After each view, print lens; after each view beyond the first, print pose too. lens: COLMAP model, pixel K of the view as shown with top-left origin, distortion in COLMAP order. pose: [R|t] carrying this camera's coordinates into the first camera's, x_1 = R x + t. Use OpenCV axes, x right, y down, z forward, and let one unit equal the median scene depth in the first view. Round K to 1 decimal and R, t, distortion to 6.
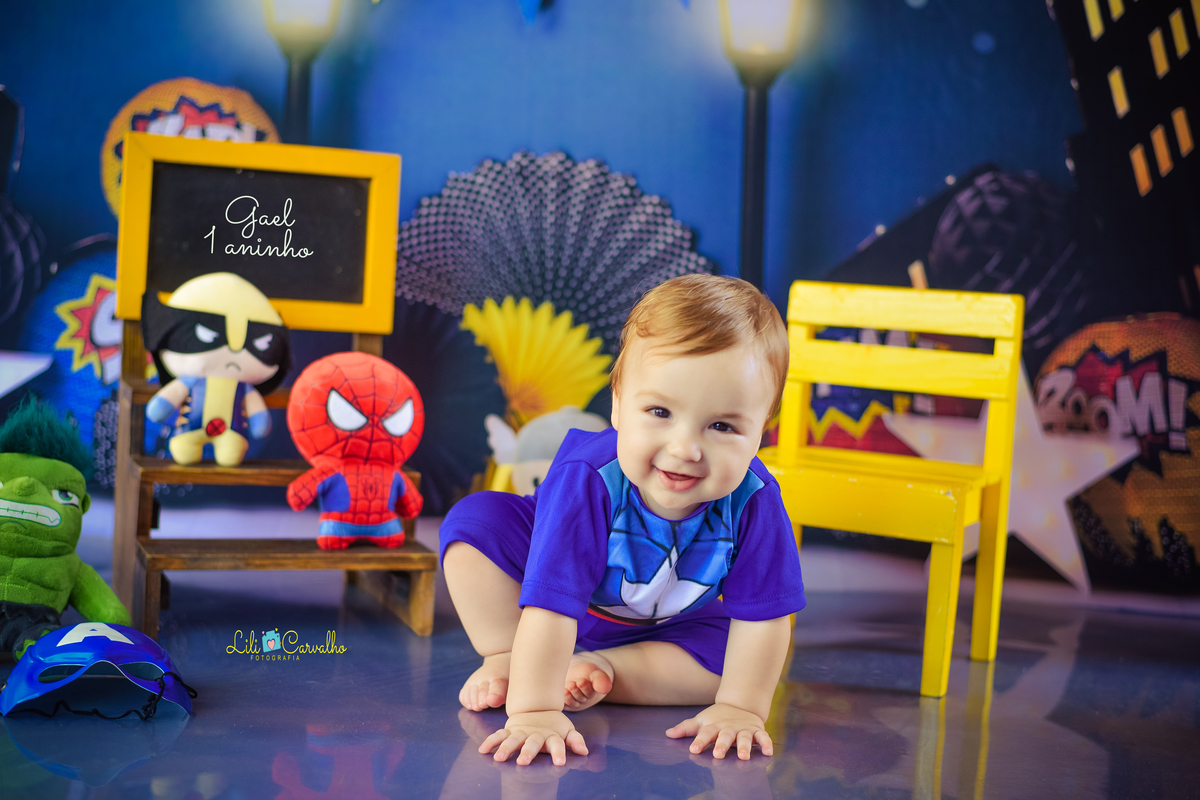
lens RADIAL K [[1745.9, 0, 596.3], [0, 1745.9, 395.9], [0, 0, 1]] dist [-0.004088, -0.035832]
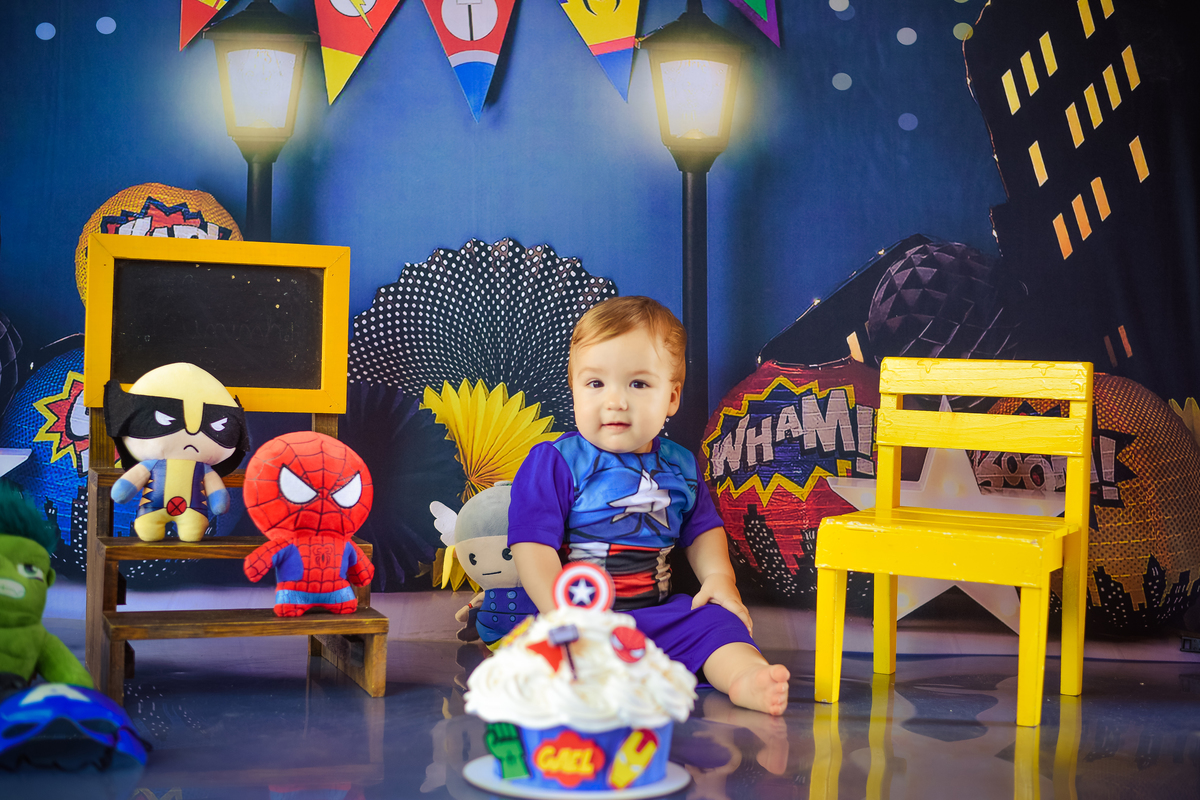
lens RADIAL K [[1786.4, 0, 616.4], [0, 1786.4, 400.2], [0, 0, 1]] dist [-0.009118, -0.032983]
pose [[0.999377, -0.034877, -0.005357, 0.047534], [0.034550, 0.998031, -0.052352, 0.016512], [0.007173, 0.052134, 0.998614, -0.071533]]
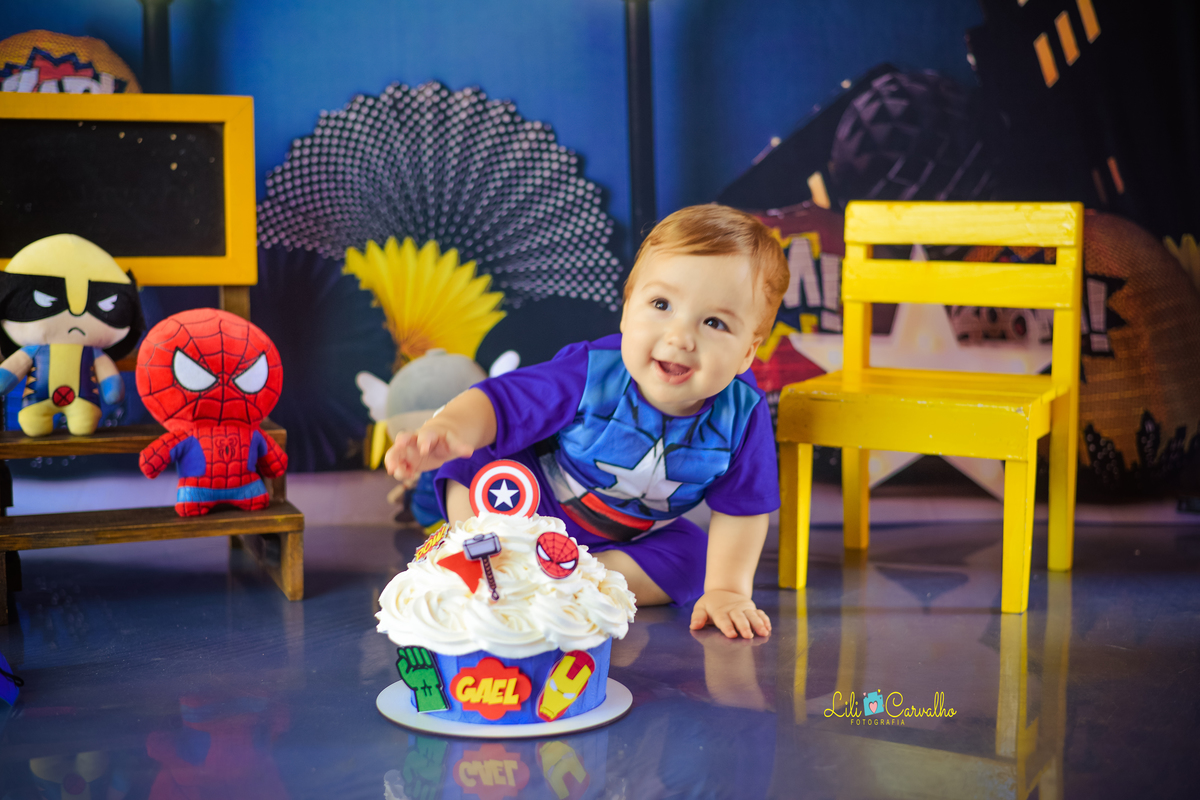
lens RADIAL K [[1759.8, 0, 595.9], [0, 1759.8, 398.1], [0, 0, 1]] dist [0.000808, -0.014876]
pose [[0.997906, -0.063703, -0.011162, 0.068698], [0.064122, 0.997040, 0.042431, -0.002605], [0.008426, -0.043058, 0.999037, 0.034998]]
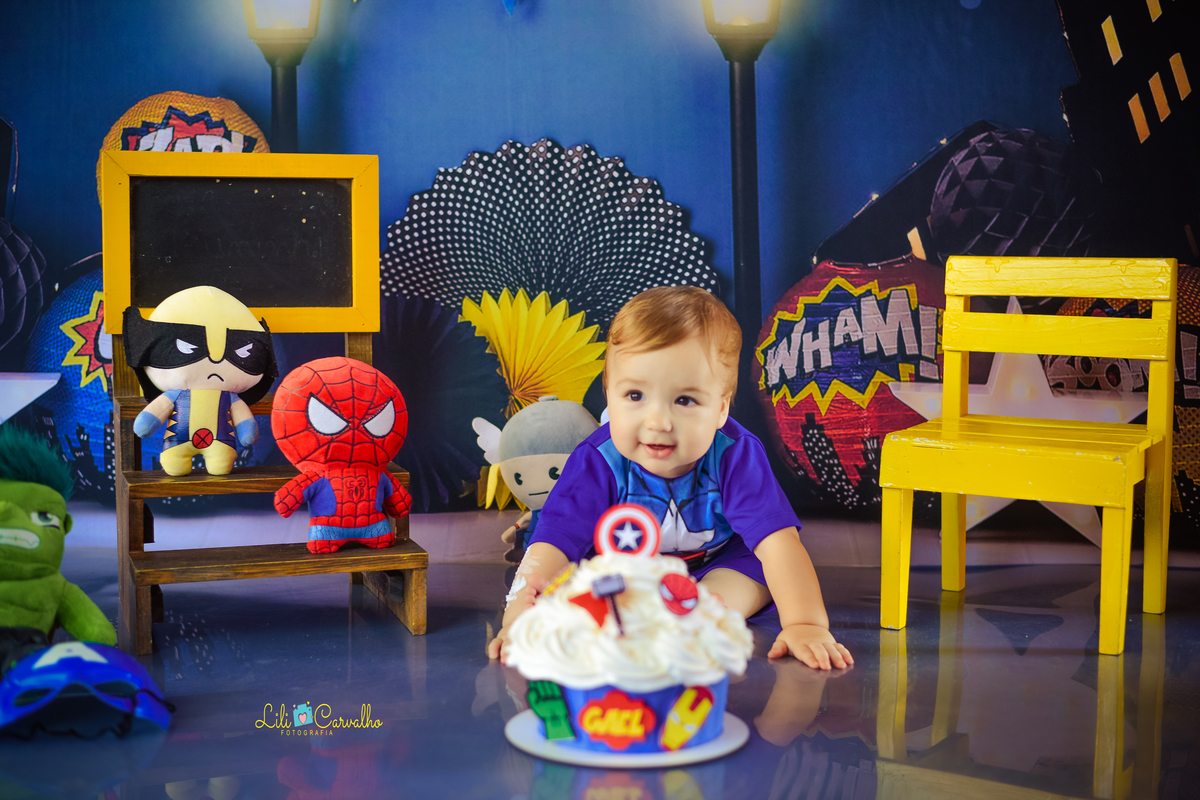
lens RADIAL K [[1745.9, 0, 596.3], [0, 1745.9, 395.9], [0, 0, 1]] dist [-0.004088, -0.035832]
pose [[0.996899, -0.058060, -0.053120, 0.053015], [0.058994, 0.998127, 0.016176, -0.007918], [0.052082, -0.019259, 0.998457, 0.003594]]
